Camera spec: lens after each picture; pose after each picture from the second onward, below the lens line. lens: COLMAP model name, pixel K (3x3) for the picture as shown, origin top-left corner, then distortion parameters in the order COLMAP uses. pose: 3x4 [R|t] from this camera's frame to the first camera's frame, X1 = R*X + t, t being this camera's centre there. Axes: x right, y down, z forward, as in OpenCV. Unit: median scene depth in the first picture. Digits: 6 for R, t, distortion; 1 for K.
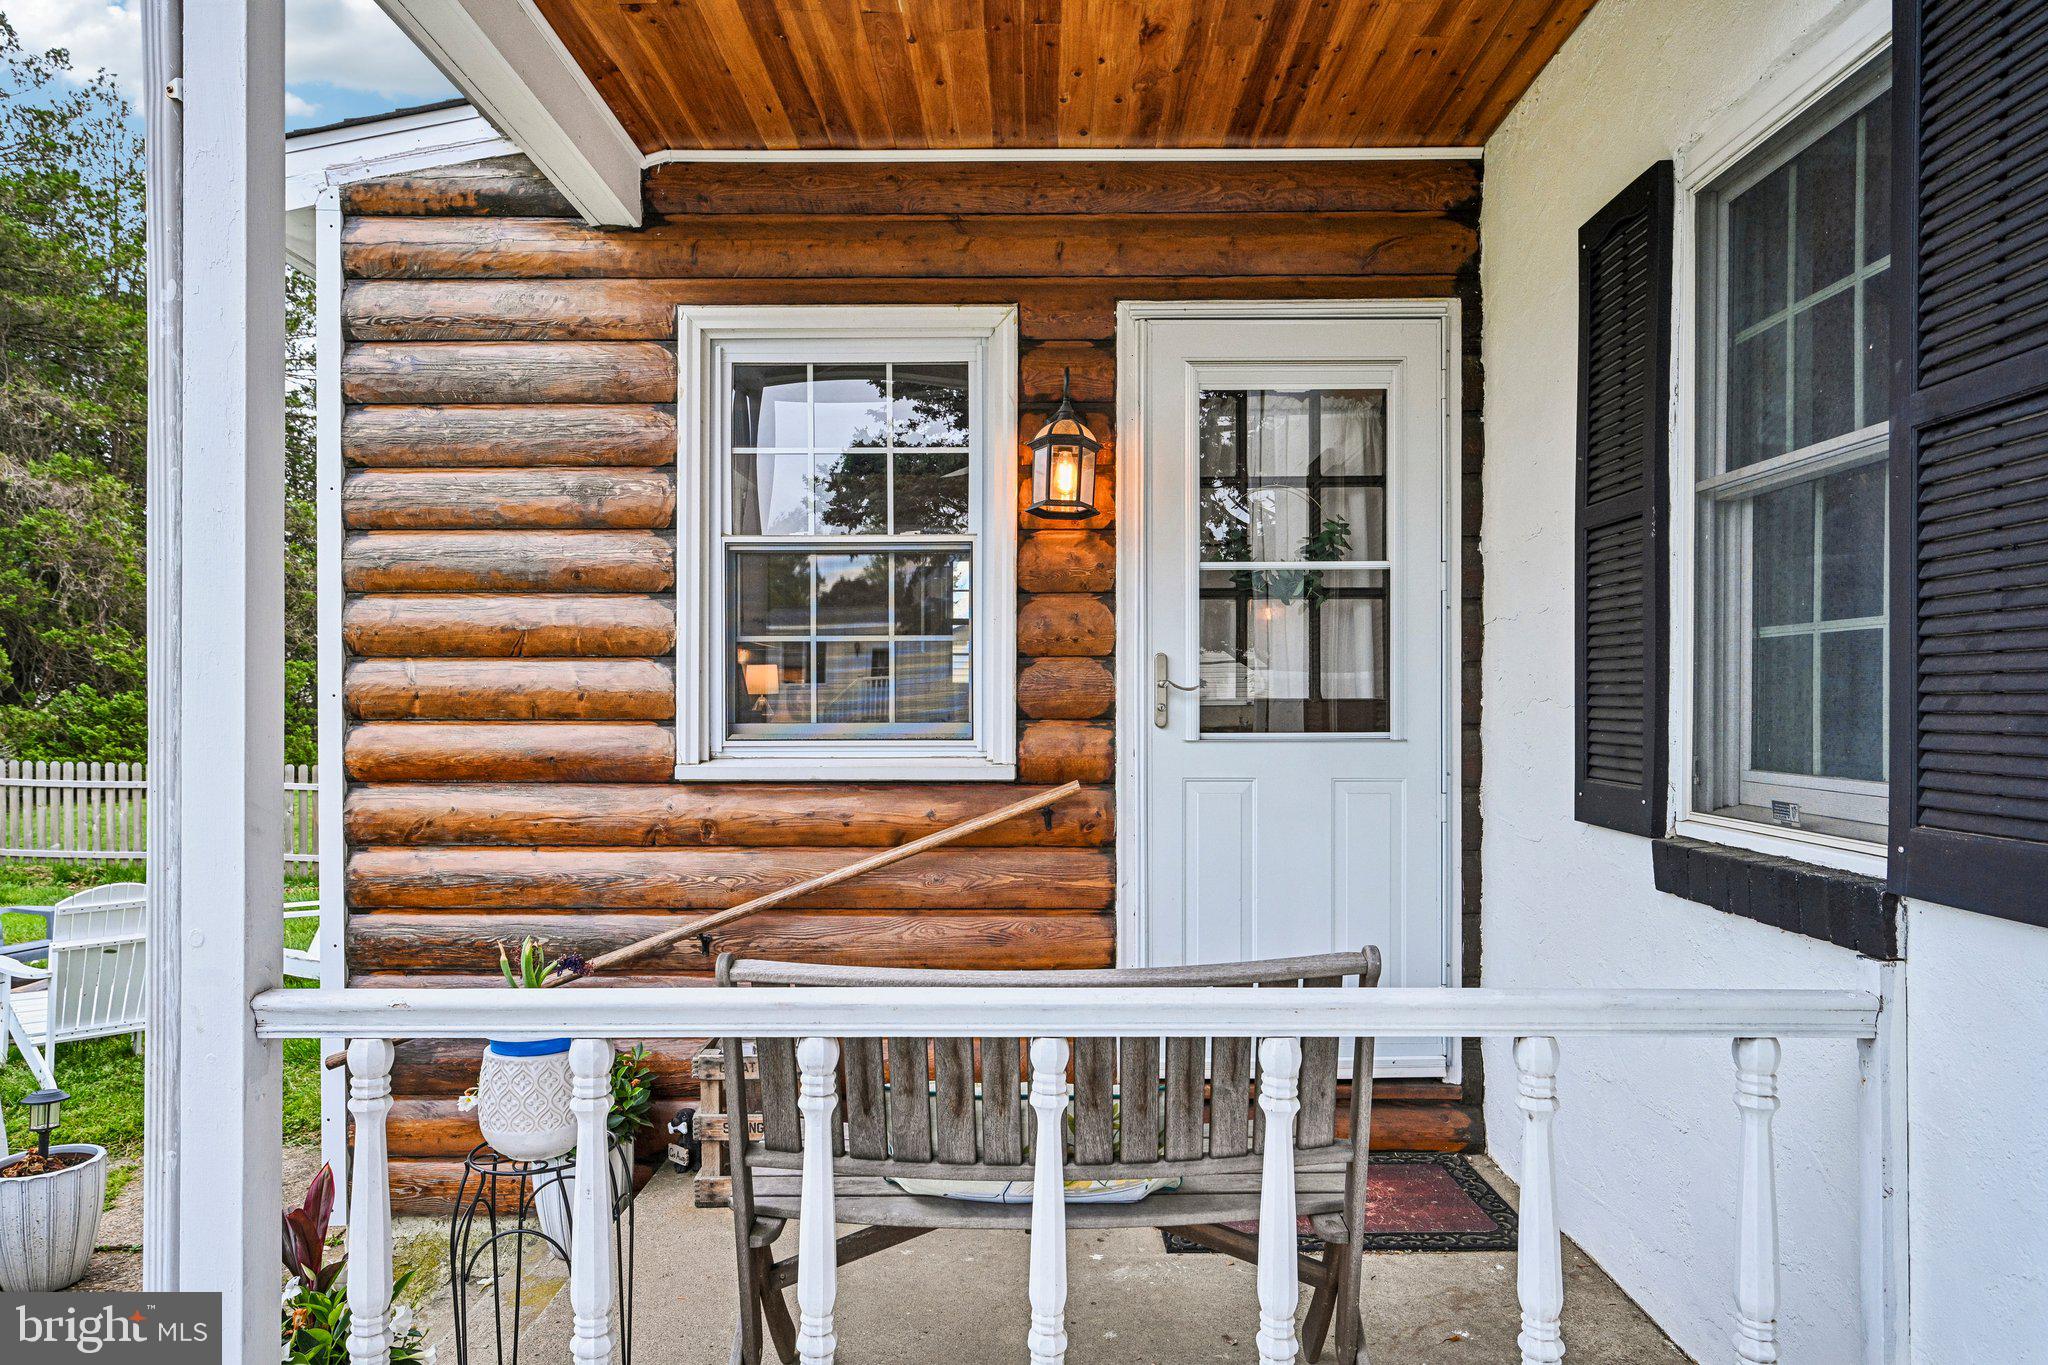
lens RADIAL K [[1212.3, 0, 1031.1], [0, 1212.3, 688.8], [0, 0, 1]] dist [-0.003509, 0.000038]
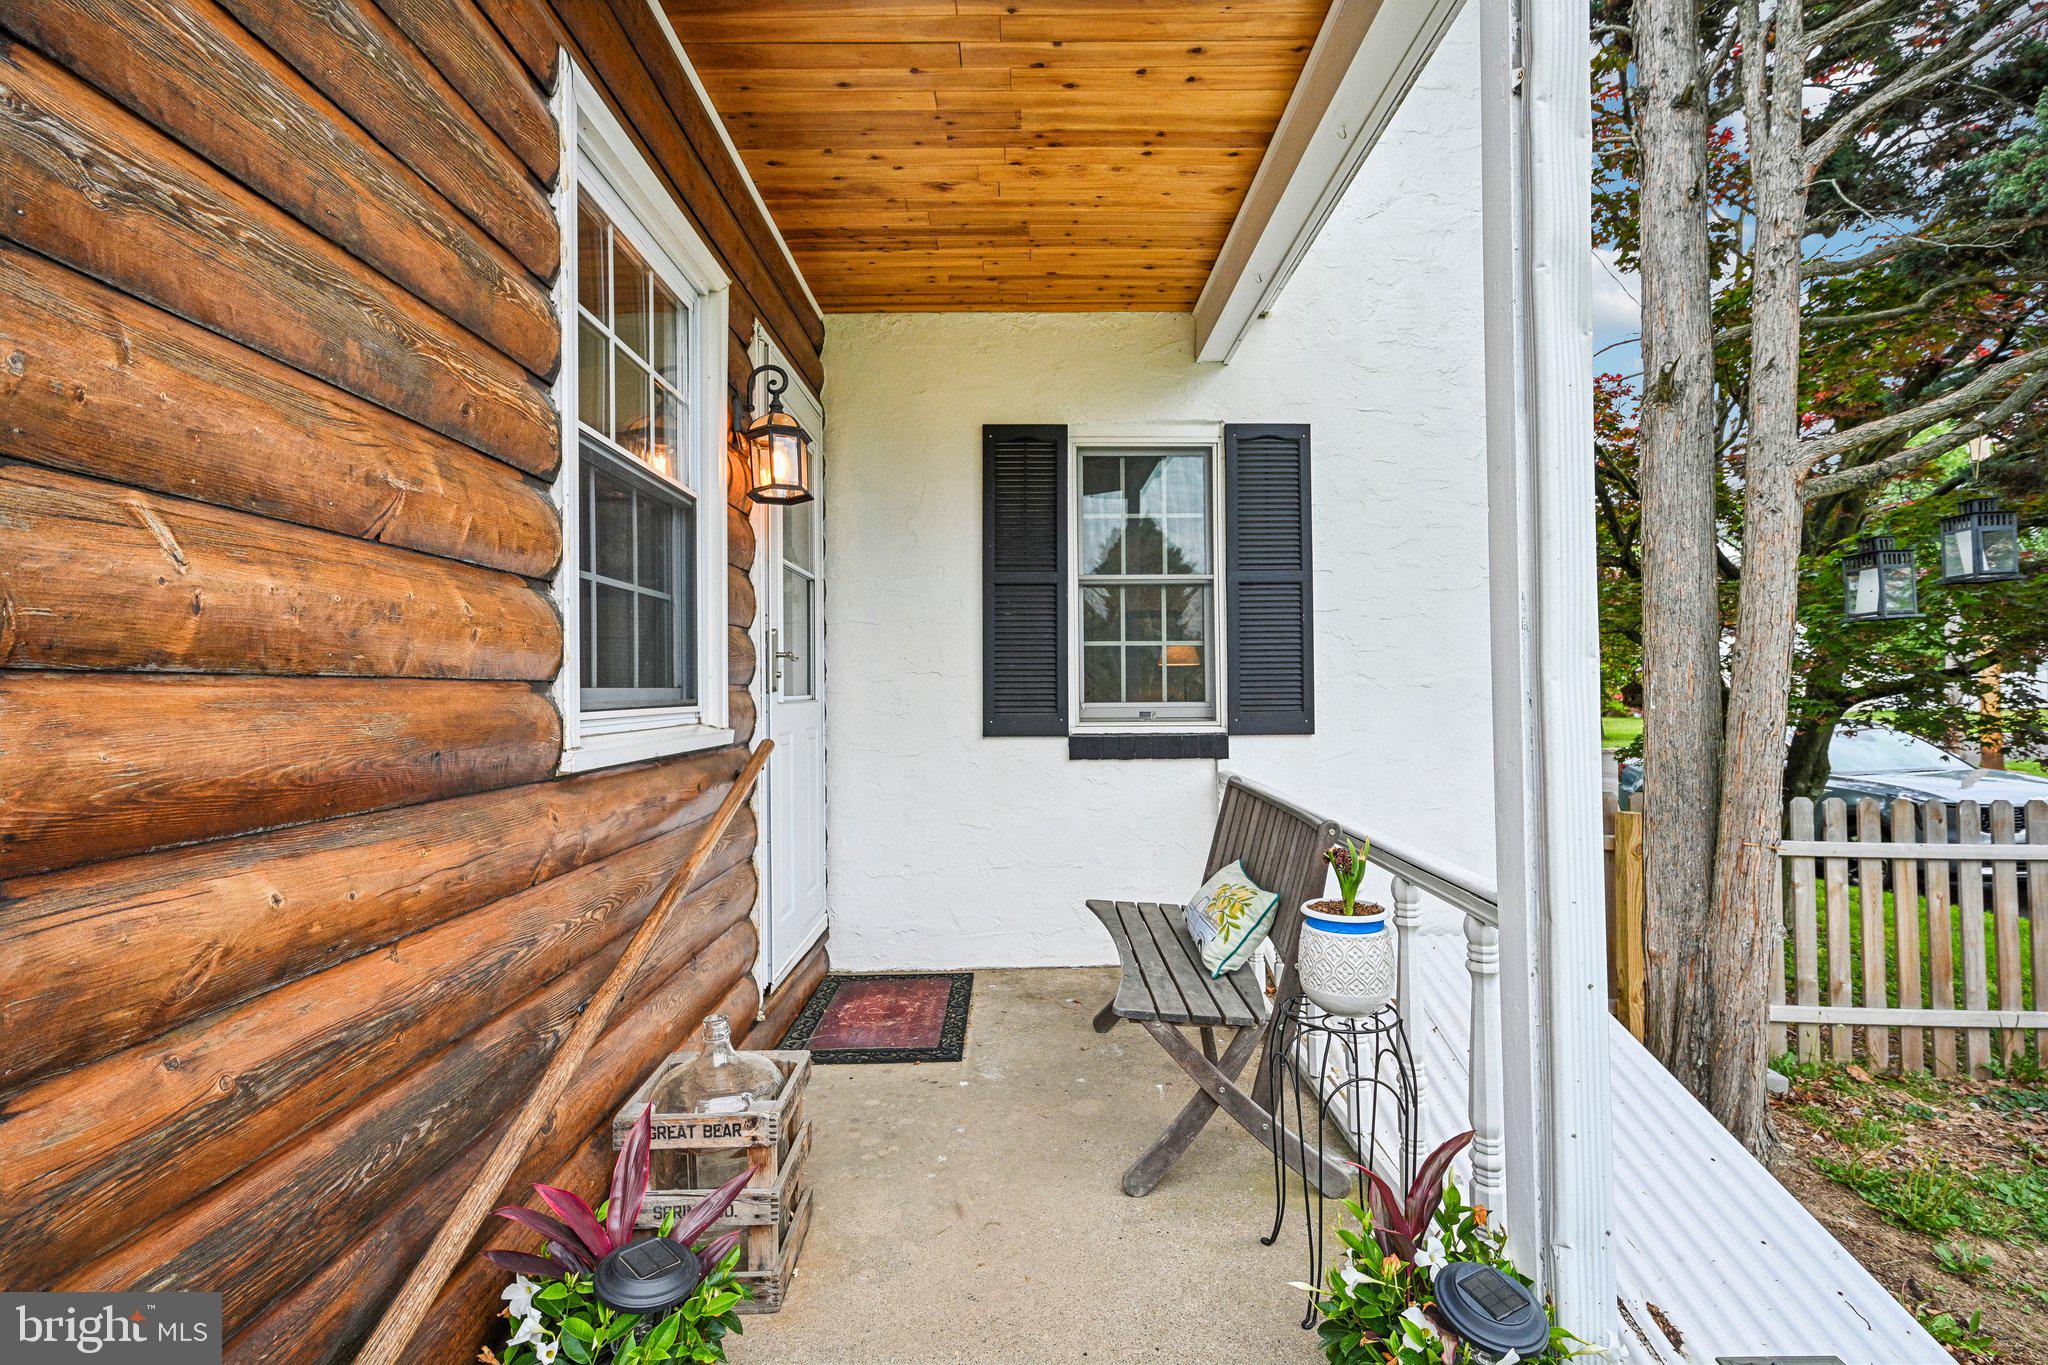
lens RADIAL K [[921.6, 0, 1044.3], [0, 921.6, 687.5], [0, 0, 1]] dist [-0.001776, -0.000214]
pose [[-0.023366, 0.009058, 0.999686, -0.970110], [0.010493, 0.999906, -0.008815, 0.042629], [-0.999672, 0.010284, -0.023459, 0.929163]]
